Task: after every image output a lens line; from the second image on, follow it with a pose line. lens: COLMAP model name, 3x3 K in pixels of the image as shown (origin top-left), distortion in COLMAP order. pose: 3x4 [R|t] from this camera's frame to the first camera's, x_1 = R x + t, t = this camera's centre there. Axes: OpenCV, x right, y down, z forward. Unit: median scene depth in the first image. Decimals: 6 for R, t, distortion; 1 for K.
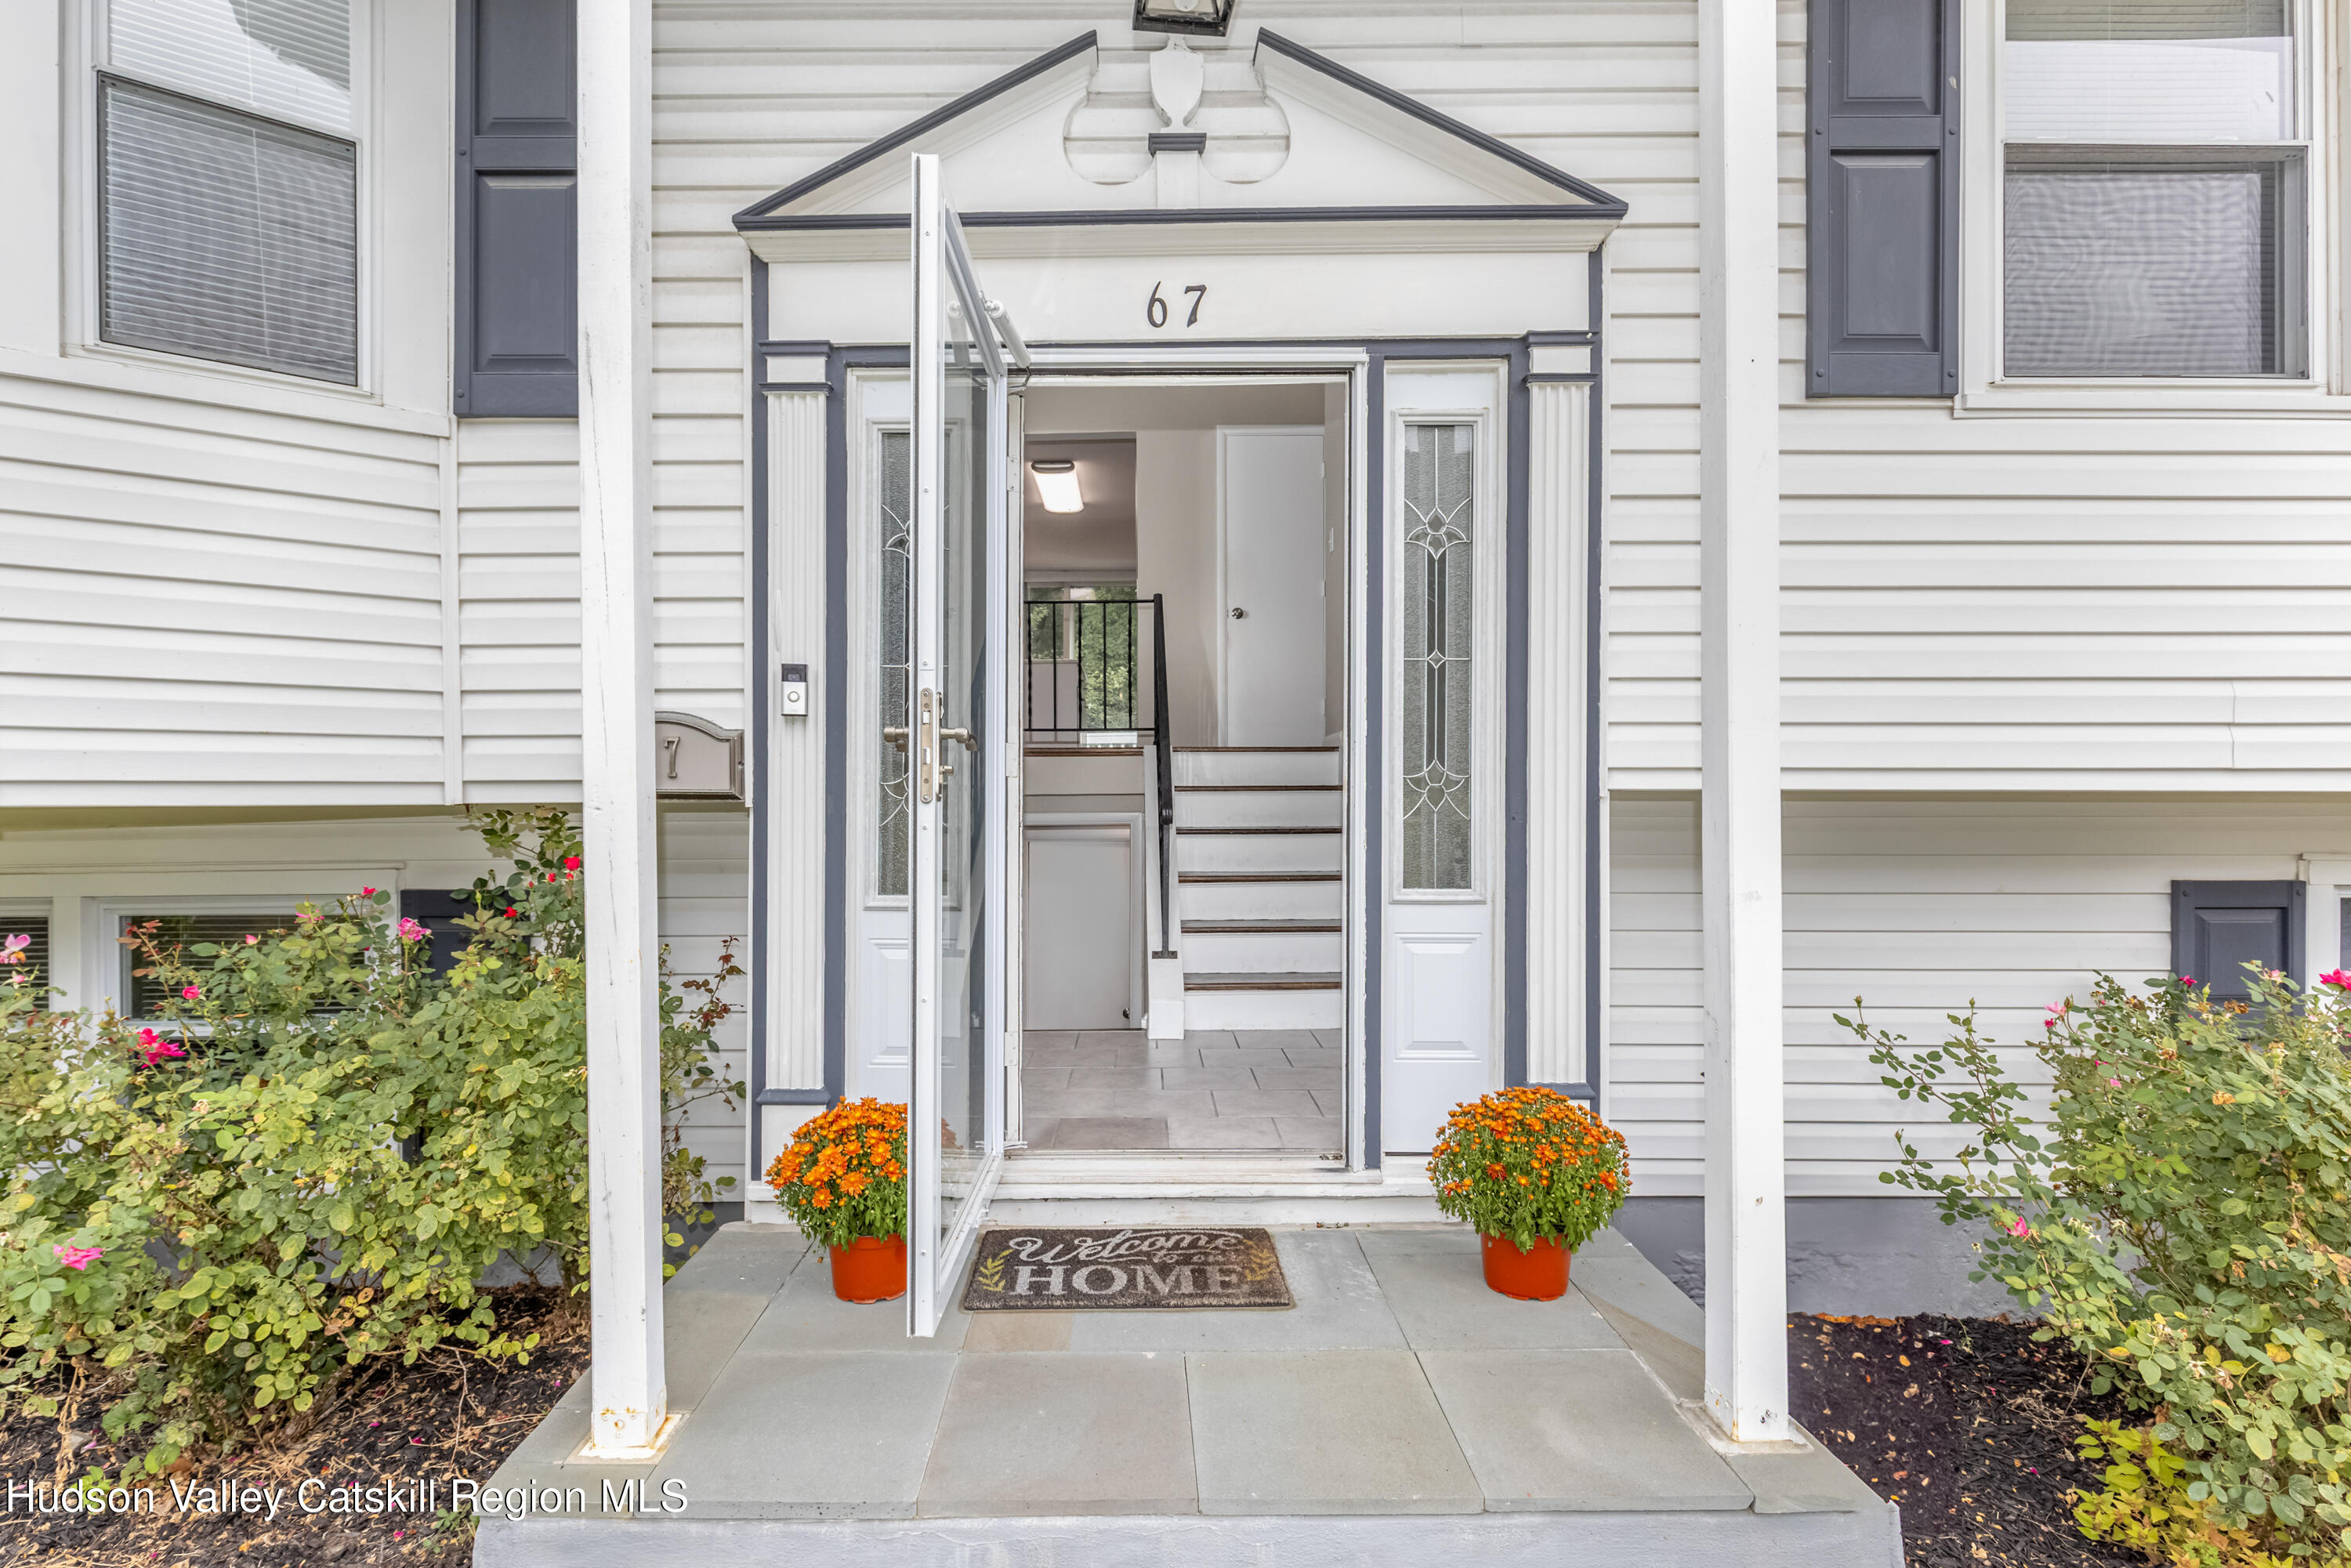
lens RADIAL K [[1062.3, 0, 1146.1], [0, 1062.3, 817.5], [0, 0, 1]] dist [0.012819, -0.005162]
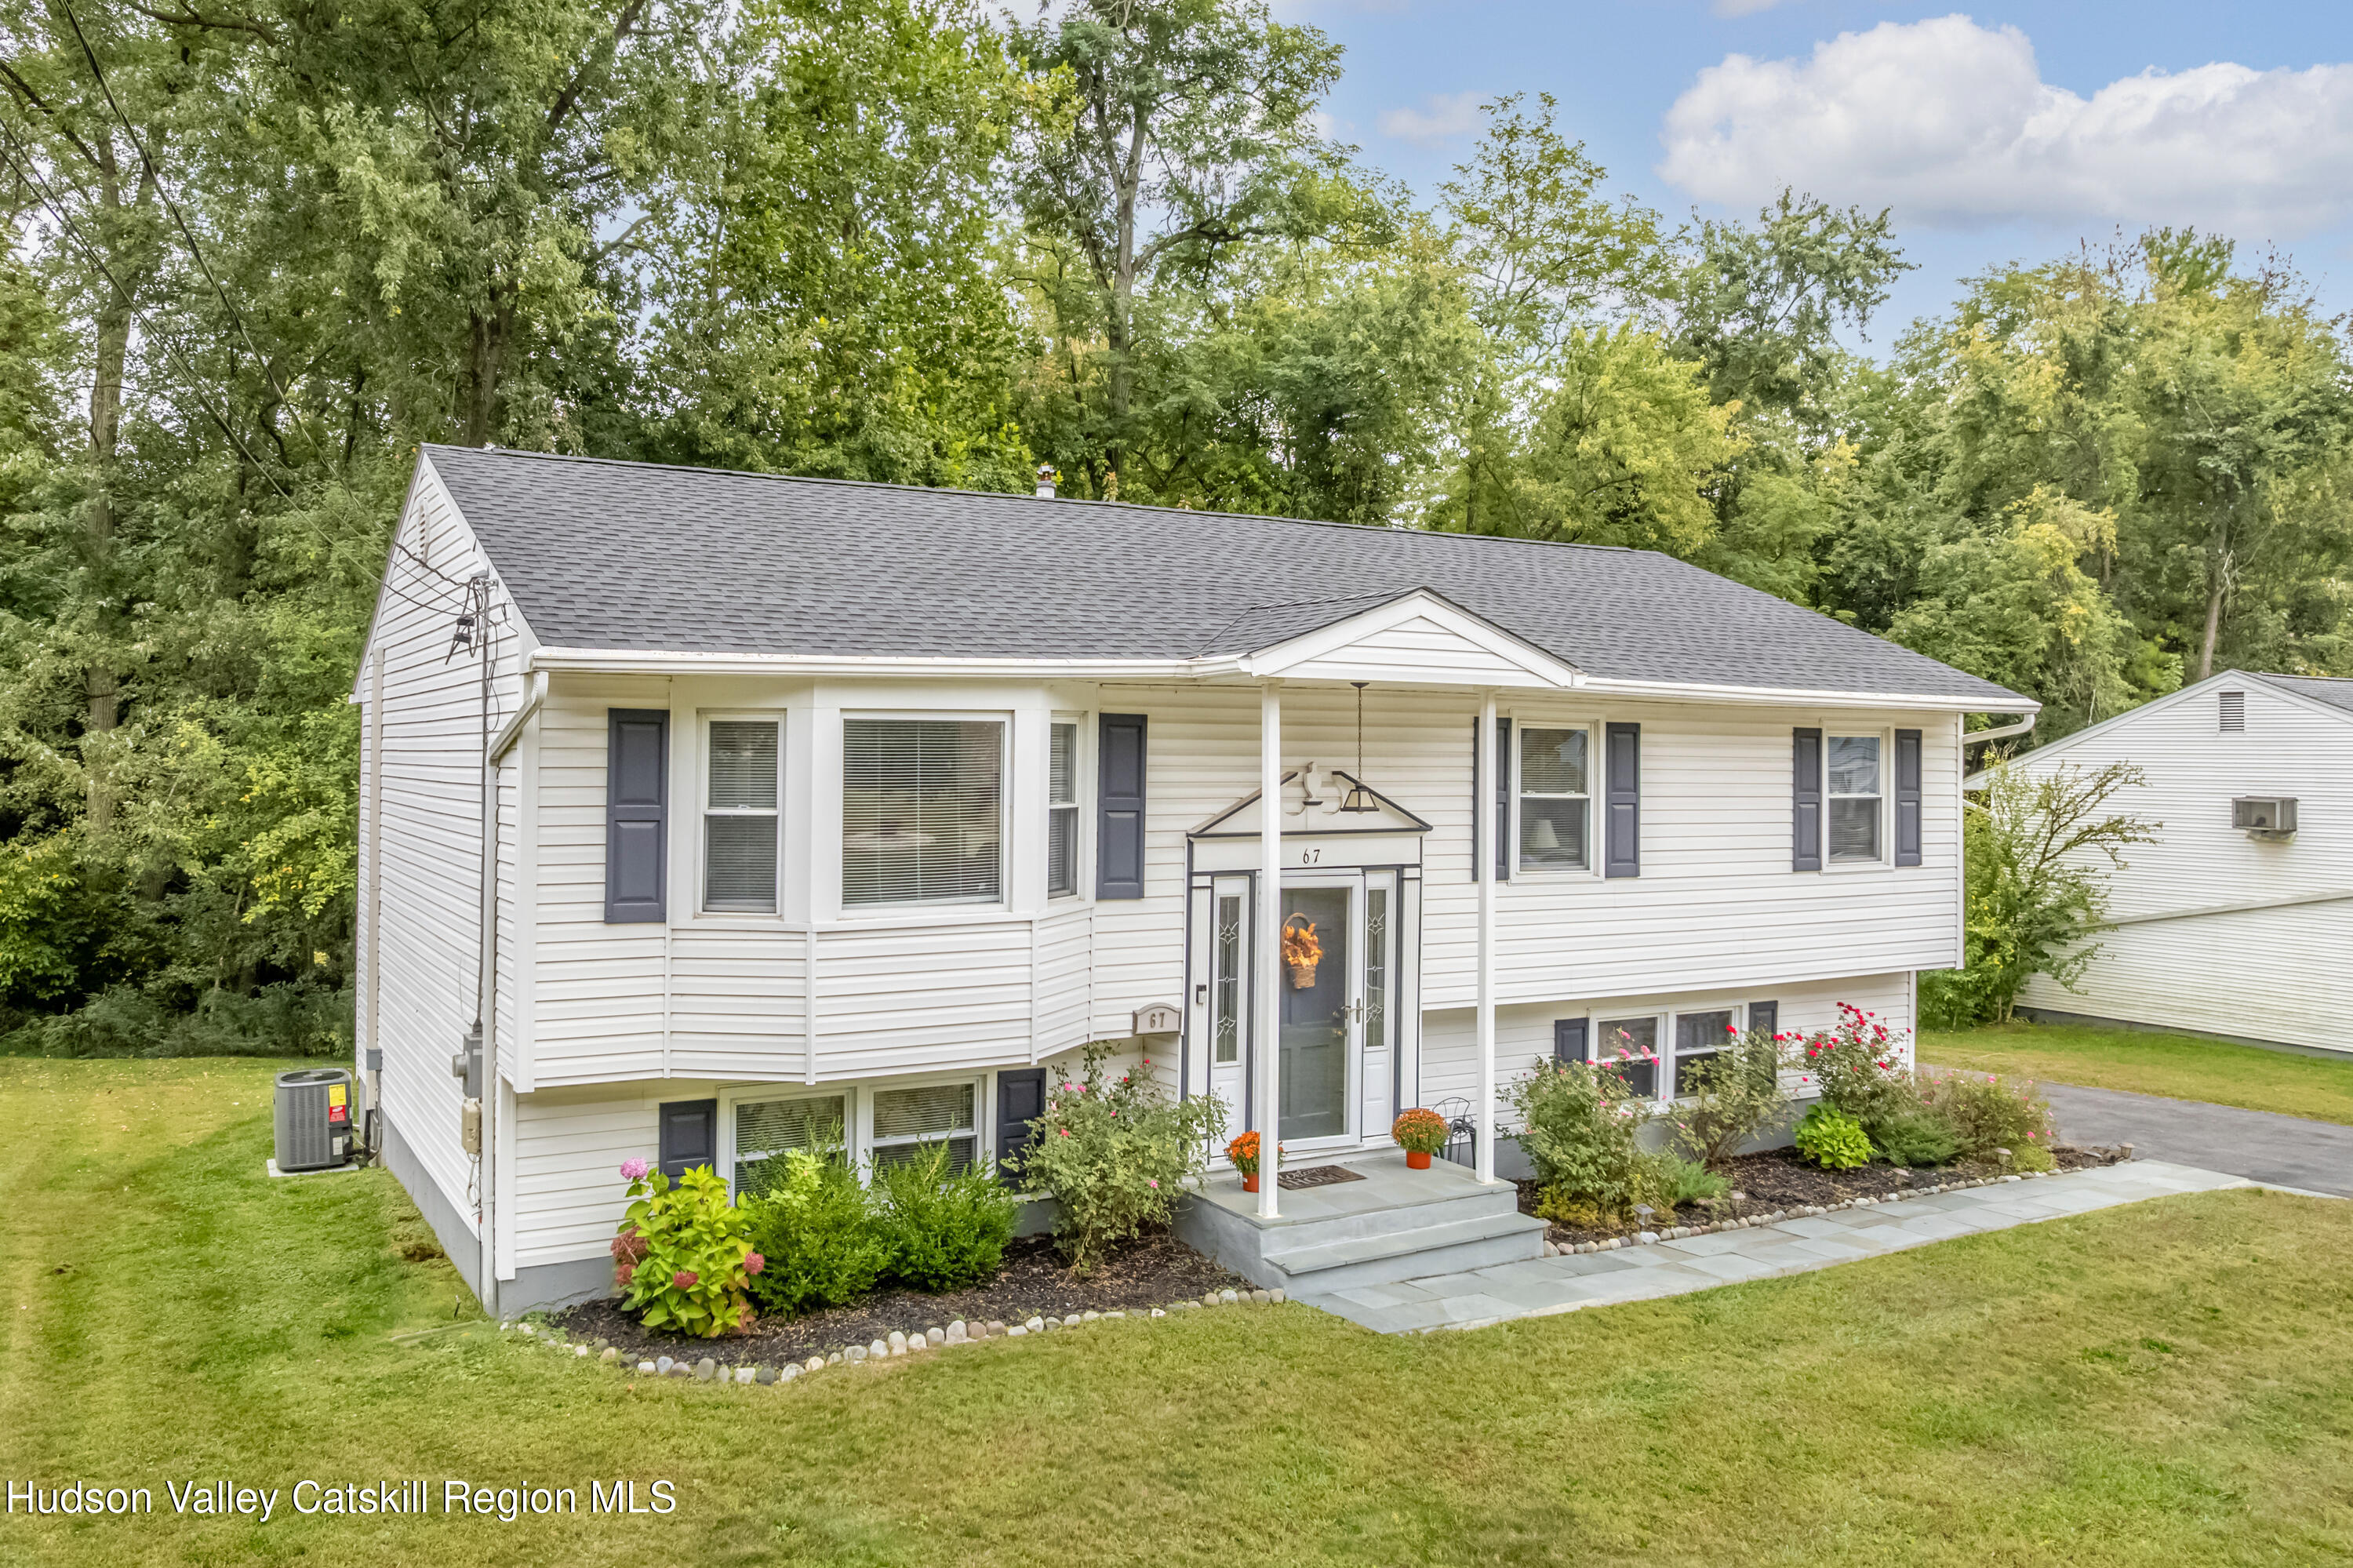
lens RADIAL K [[1779.8, 0, 1177.5], [0, 1779.8, 779.7], [0, 0, 1]] dist [-0.027324, -0.010386]
pose [[0.848801, 0.008350, 0.528647, -2.876177], [-0.010600, 0.999943, 0.001226, -0.690220], [-0.528607, -0.006644, 0.848841, -2.969853]]
